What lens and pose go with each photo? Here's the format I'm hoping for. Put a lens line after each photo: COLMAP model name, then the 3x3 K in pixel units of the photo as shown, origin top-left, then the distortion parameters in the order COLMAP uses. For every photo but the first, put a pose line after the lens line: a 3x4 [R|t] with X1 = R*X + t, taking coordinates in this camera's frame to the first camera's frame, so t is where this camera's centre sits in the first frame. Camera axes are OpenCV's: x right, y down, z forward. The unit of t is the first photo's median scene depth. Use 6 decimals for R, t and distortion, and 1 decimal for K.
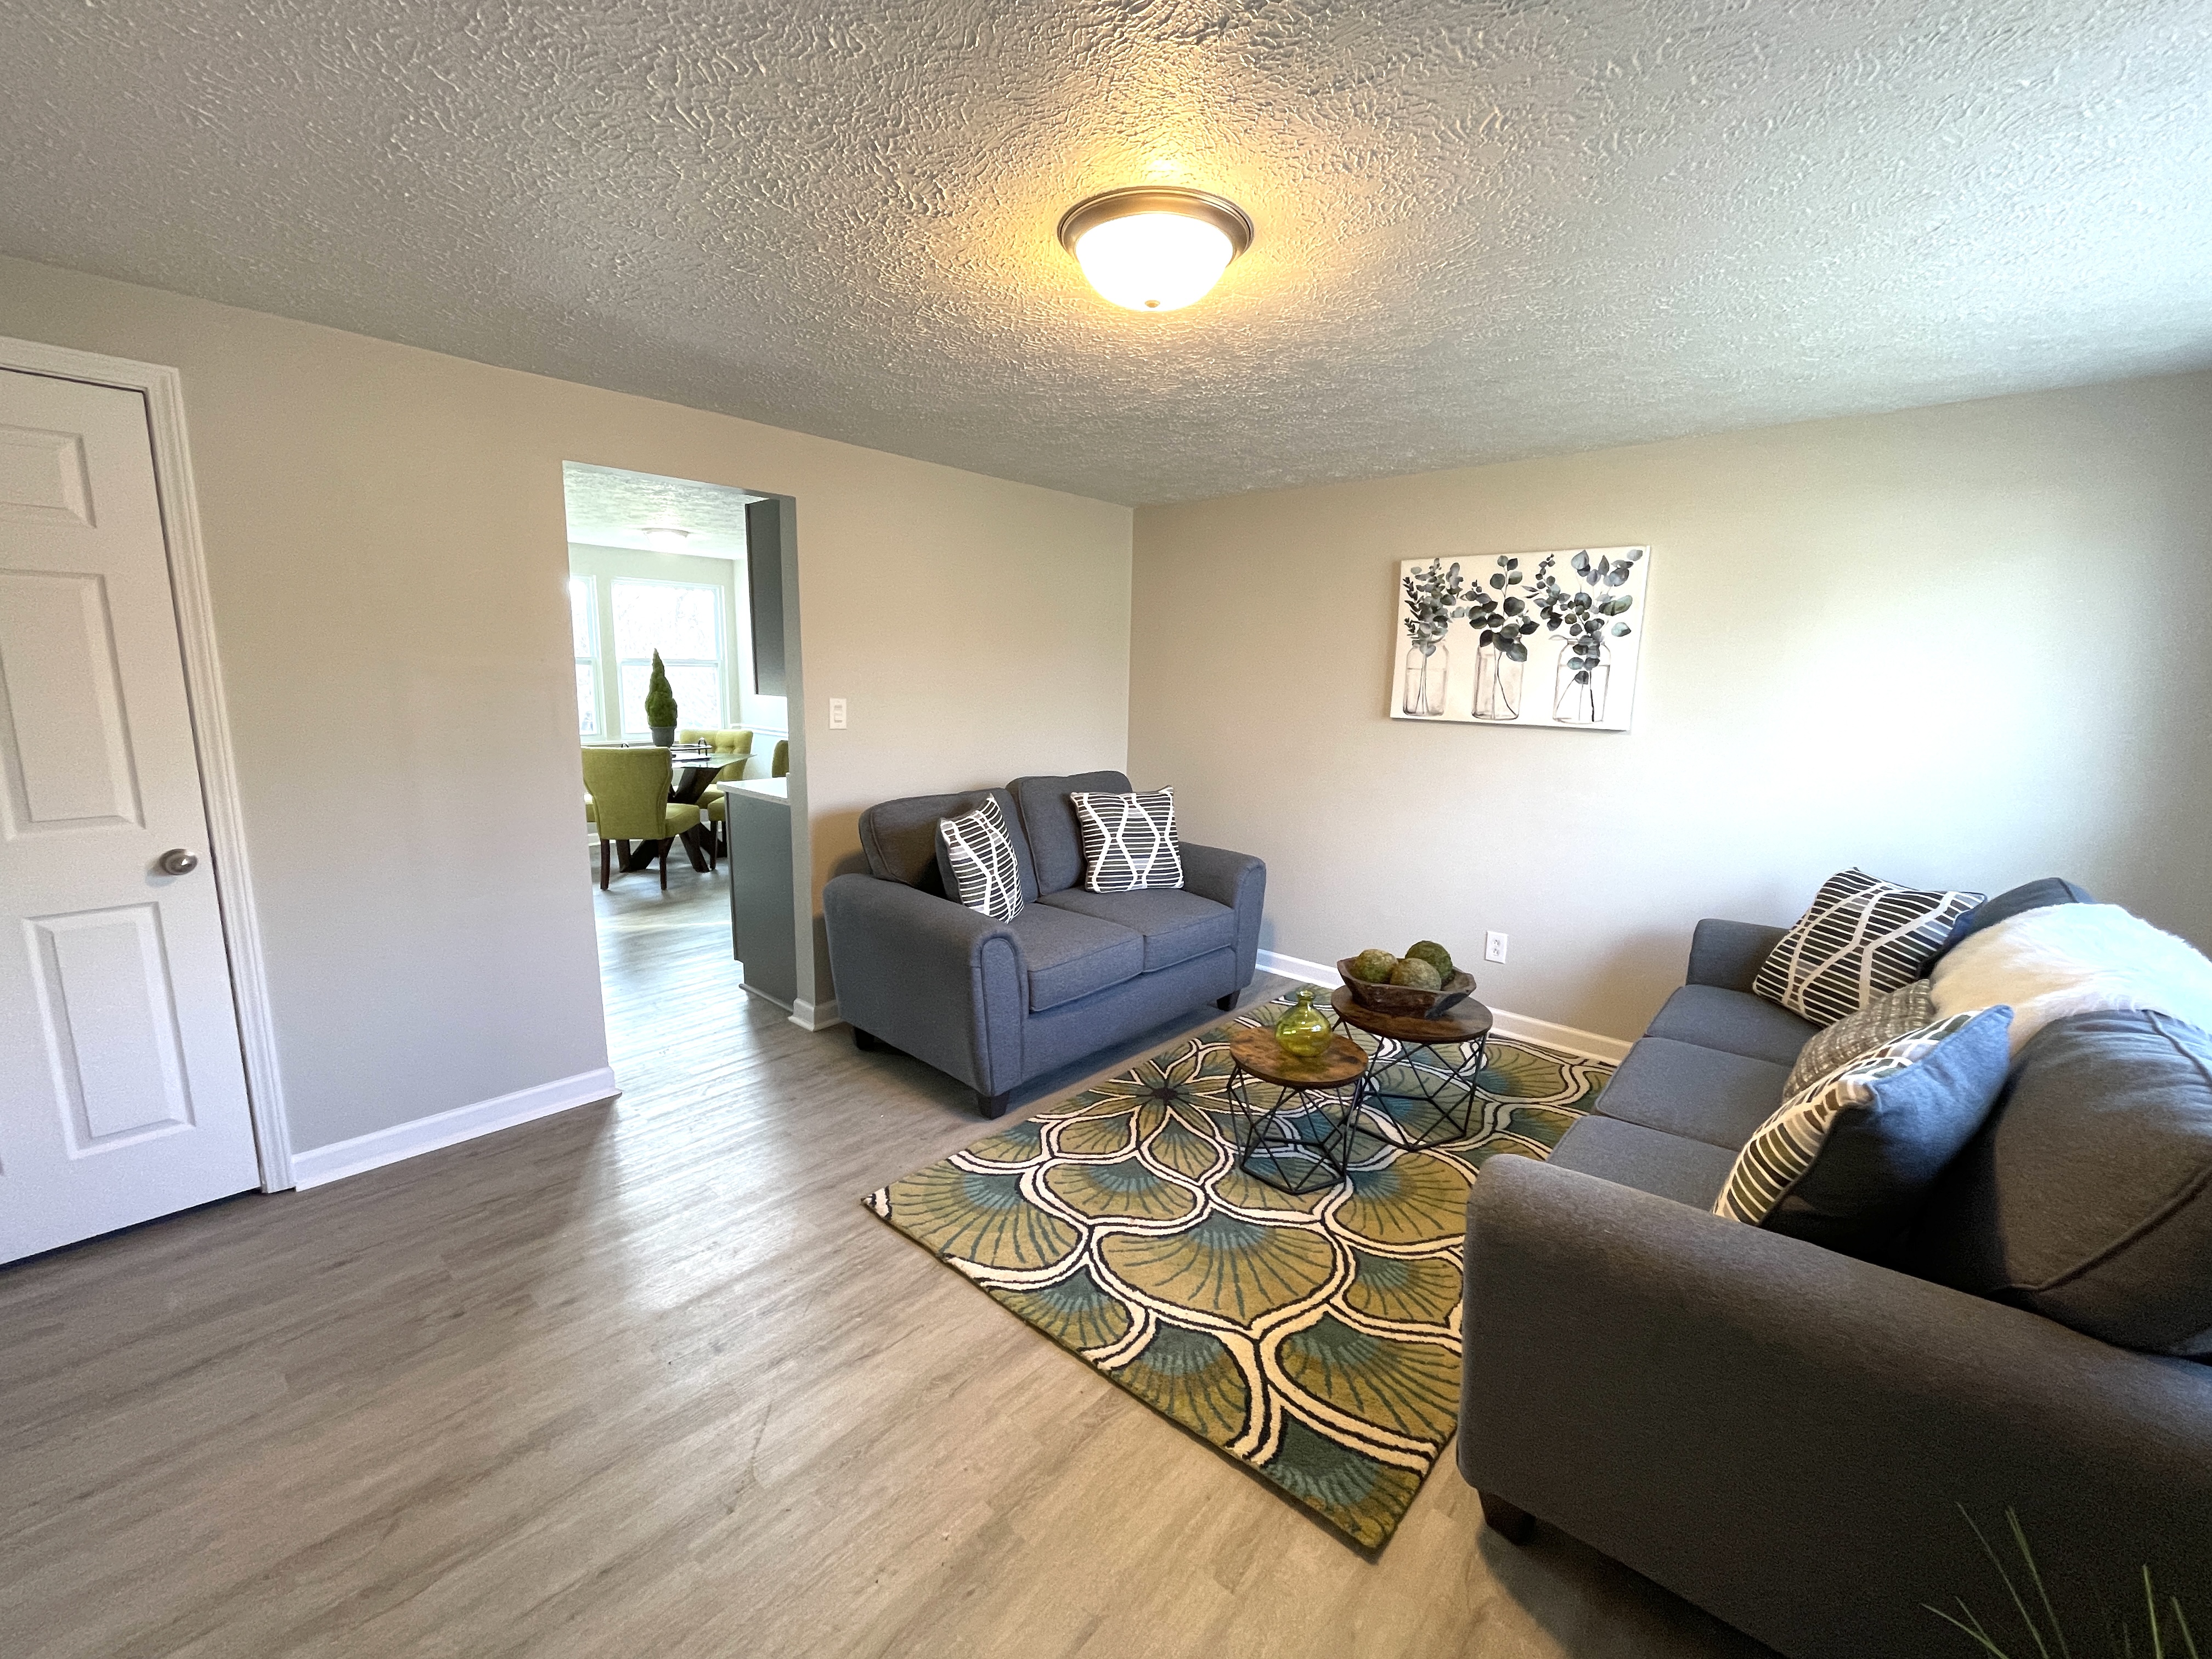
lens RADIAL K [[904.1, 0, 1104.7], [0, 904.1, 825.6], [0, 0, 1]] dist [-0.002423, -0.000388]
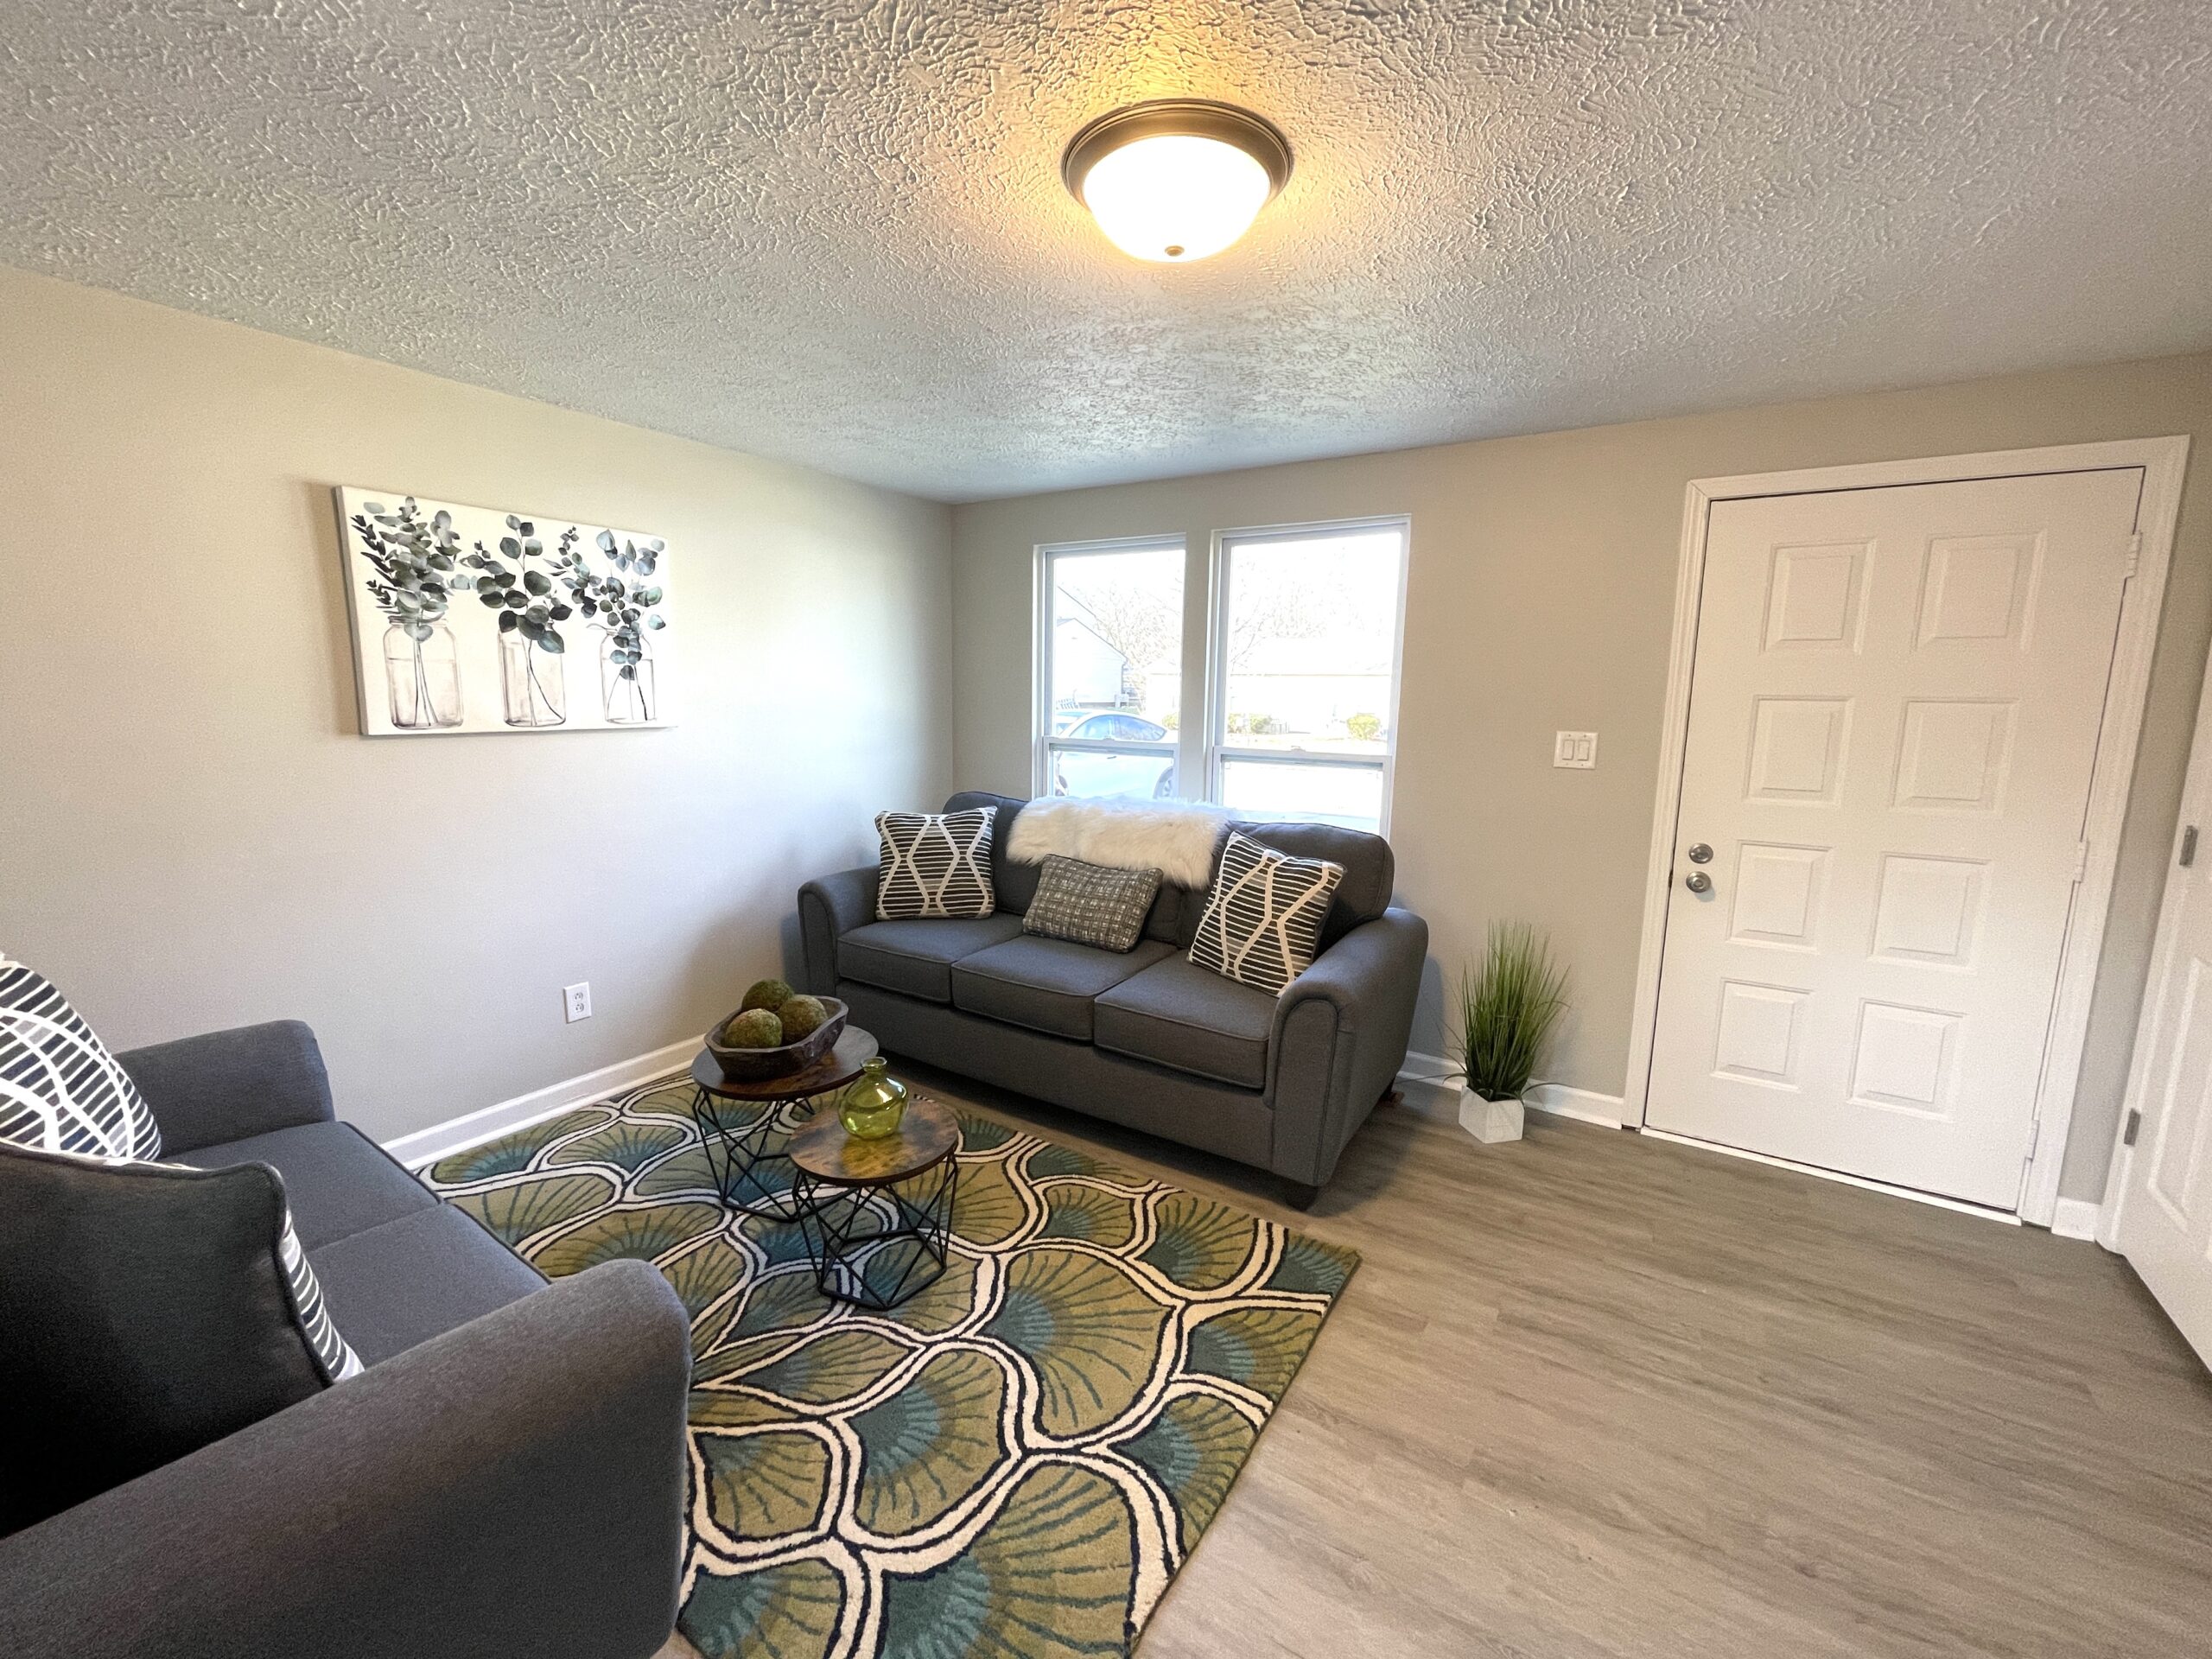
lens RADIAL K [[904.1, 0, 1107.9], [0, 904.1, 827.4], [0, 0, 1]] dist [-0.002423, -0.000388]
pose [[-0.158469, -0.174558, 0.971811, -0.454312], [0.147952, 0.968937, 0.198168, -0.121849], [-0.976216, 0.175185, -0.127720, 0.671798]]
